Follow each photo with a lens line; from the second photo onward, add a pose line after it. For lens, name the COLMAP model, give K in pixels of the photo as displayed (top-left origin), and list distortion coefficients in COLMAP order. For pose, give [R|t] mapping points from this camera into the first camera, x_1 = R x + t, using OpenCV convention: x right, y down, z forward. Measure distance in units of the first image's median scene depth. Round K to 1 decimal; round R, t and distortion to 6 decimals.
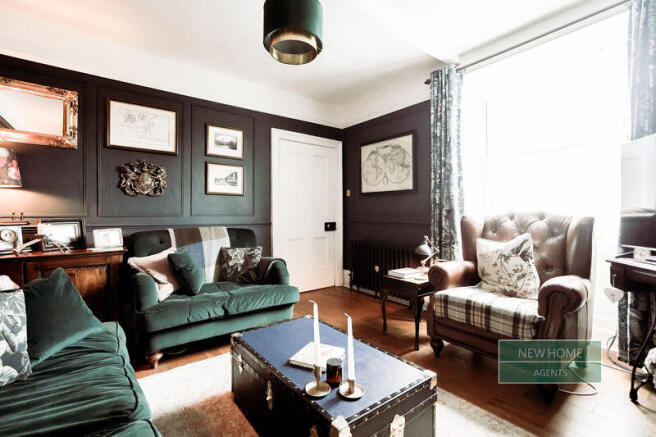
lens RADIAL K [[305.2, 0, 320.5], [0, 305.2, 215.5], [0, 0, 1]] dist [-0.001046, 0.001021]
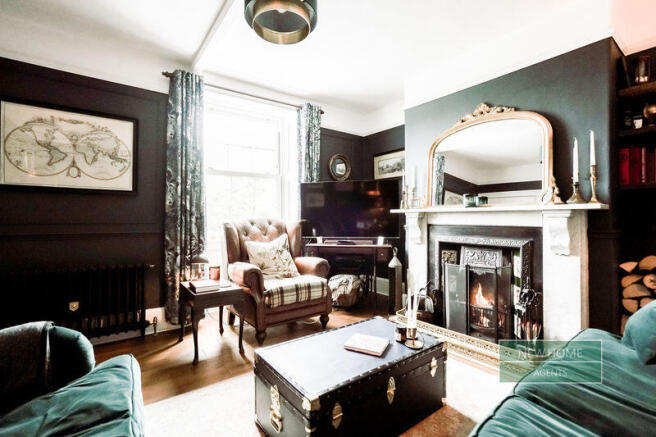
lens RADIAL K [[305.2, 0, 320.5], [0, 305.2, 215.5], [0, 0, 1]] dist [-0.001046, 0.001021]
pose [[-0.002752, 0.007149, 0.999971, -0.585204], [0.005223, 0.999961, -0.007134, -0.014346], [-0.999983, 0.005204, -0.002789, 0.591676]]
